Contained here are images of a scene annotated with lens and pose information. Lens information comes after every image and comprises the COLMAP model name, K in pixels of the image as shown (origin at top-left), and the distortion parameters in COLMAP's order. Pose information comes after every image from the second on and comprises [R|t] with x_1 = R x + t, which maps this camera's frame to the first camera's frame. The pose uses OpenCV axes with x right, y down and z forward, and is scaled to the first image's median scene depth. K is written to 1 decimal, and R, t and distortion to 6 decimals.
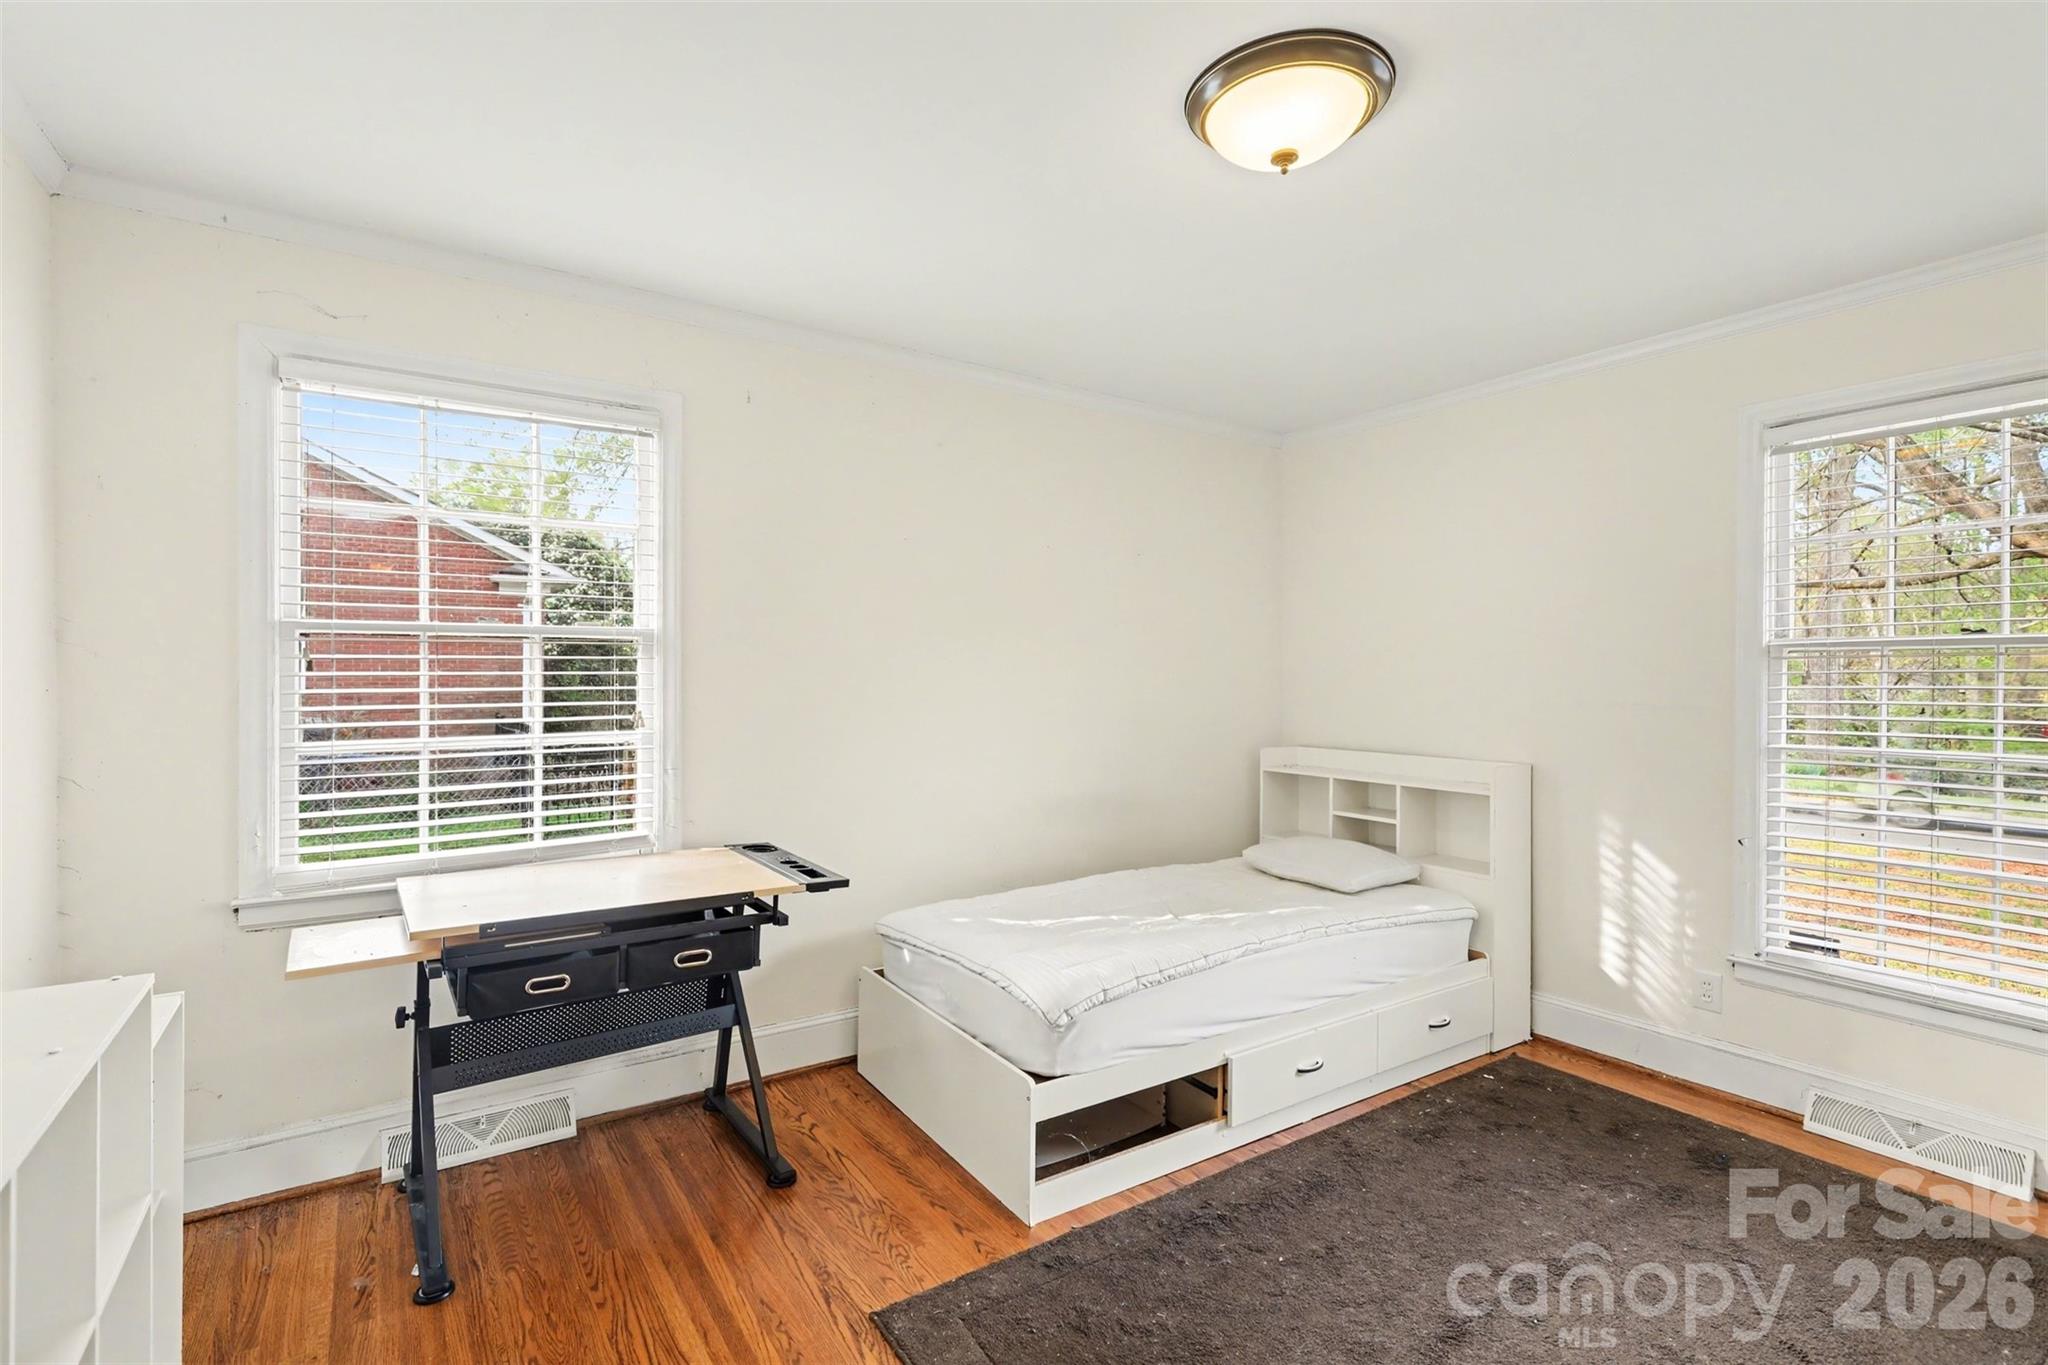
lens RADIAL K [[943.6, 0, 1016.8], [0, 943.6, 680.7], [0, 0, 1]] dist [0.002124, -0.000831]
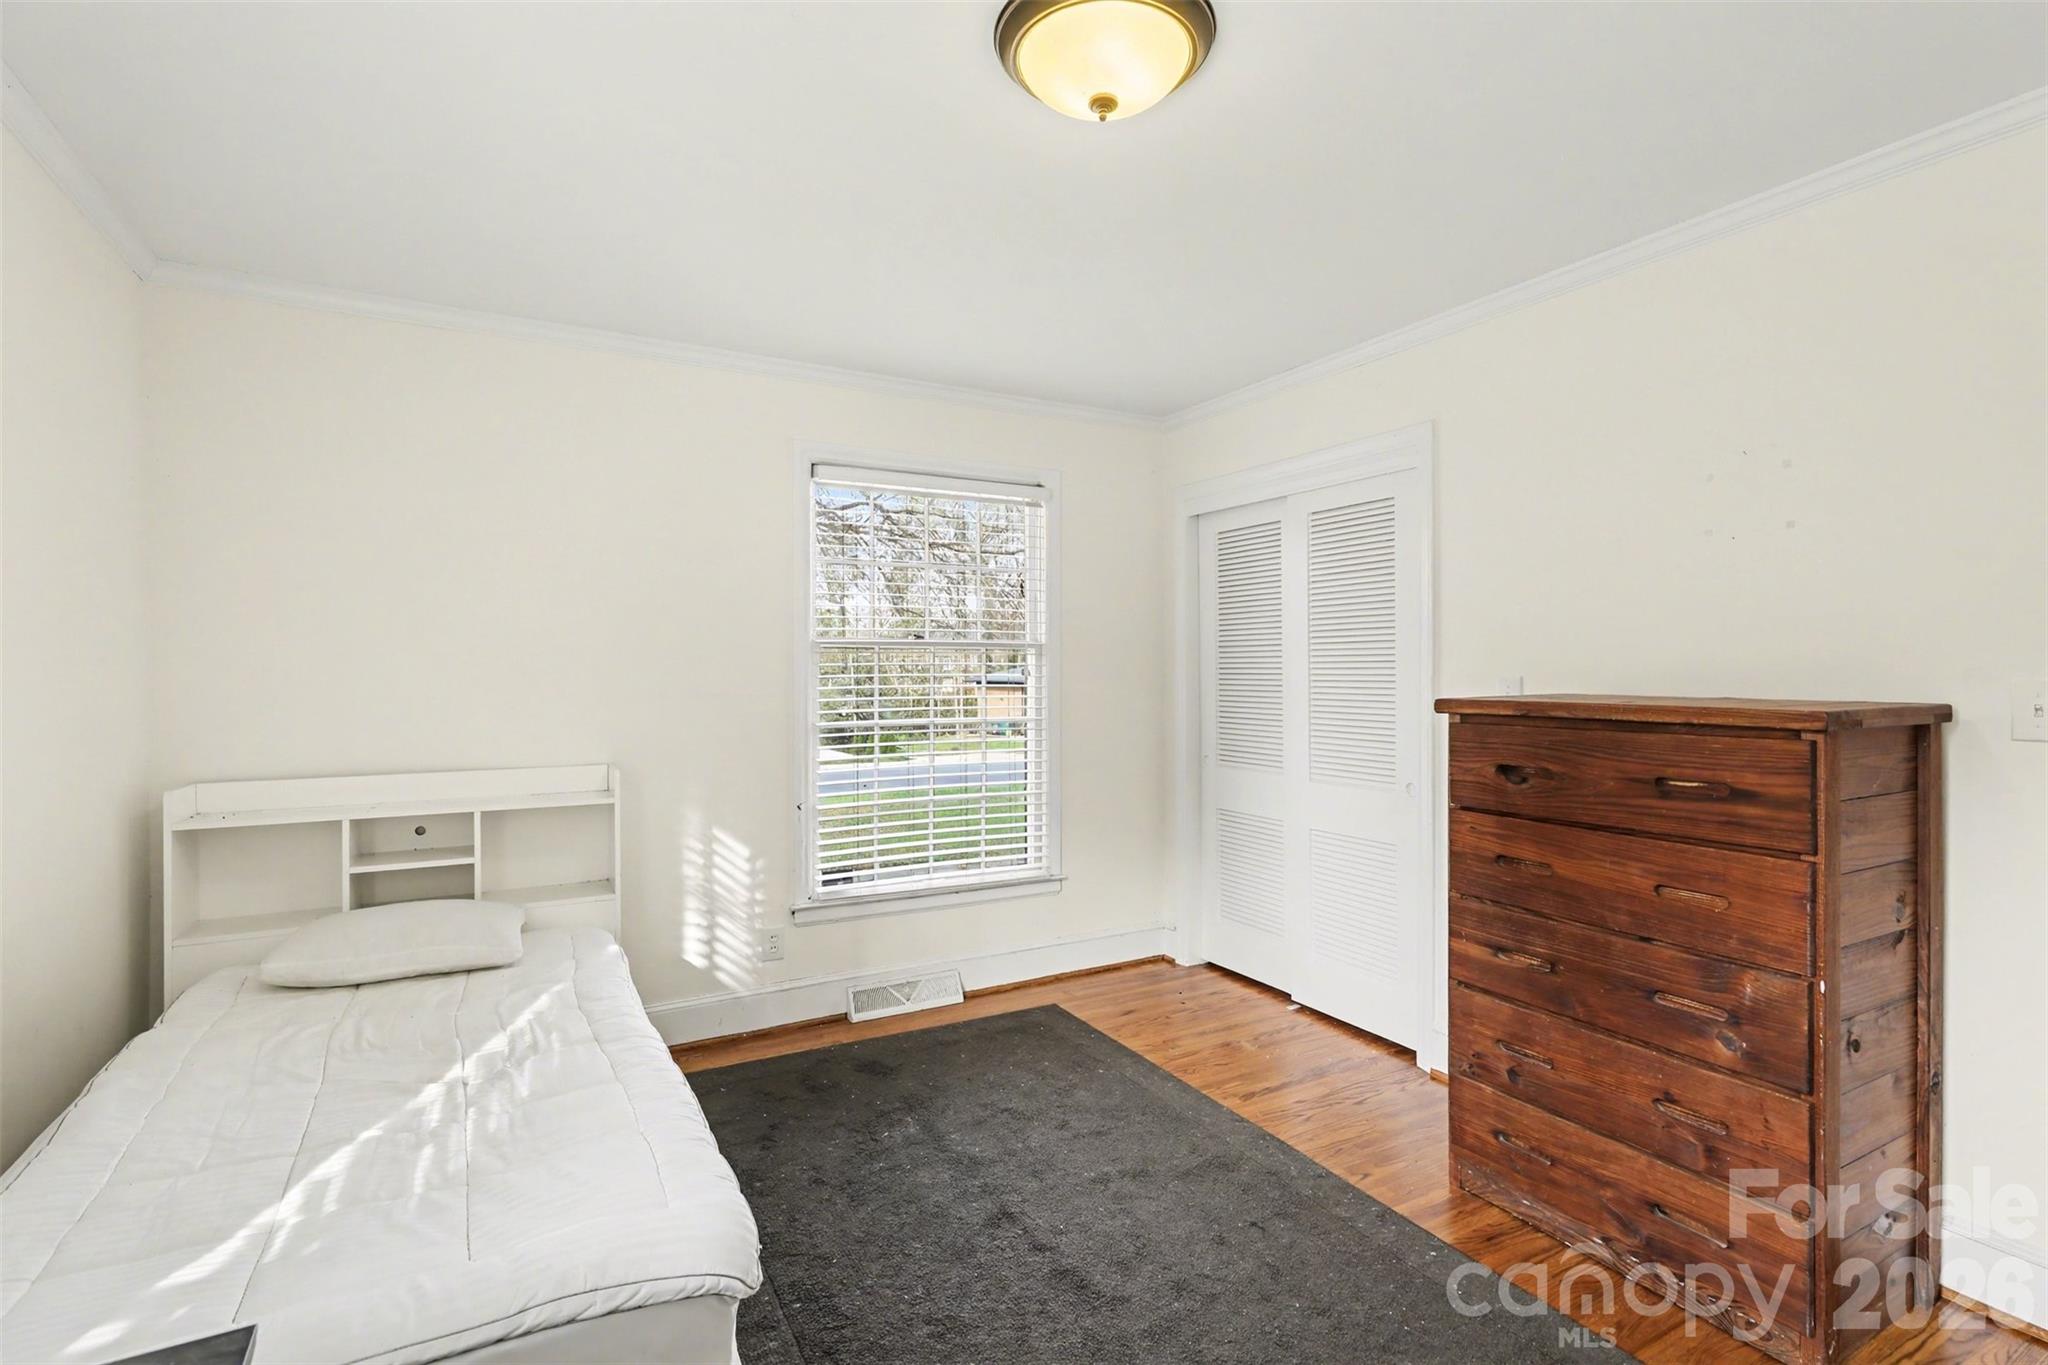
lens RADIAL K [[943.6, 0, 1035.4], [0, 943.6, 686.9], [0, 0, 1]] dist [0.002124, -0.000831]
pose [[0.069400, -0.016371, 0.997455, -0.367805], [0.005200, 0.999858, 0.016049, 0.001931], [-0.997575, 0.004073, 0.069475, 0.586922]]
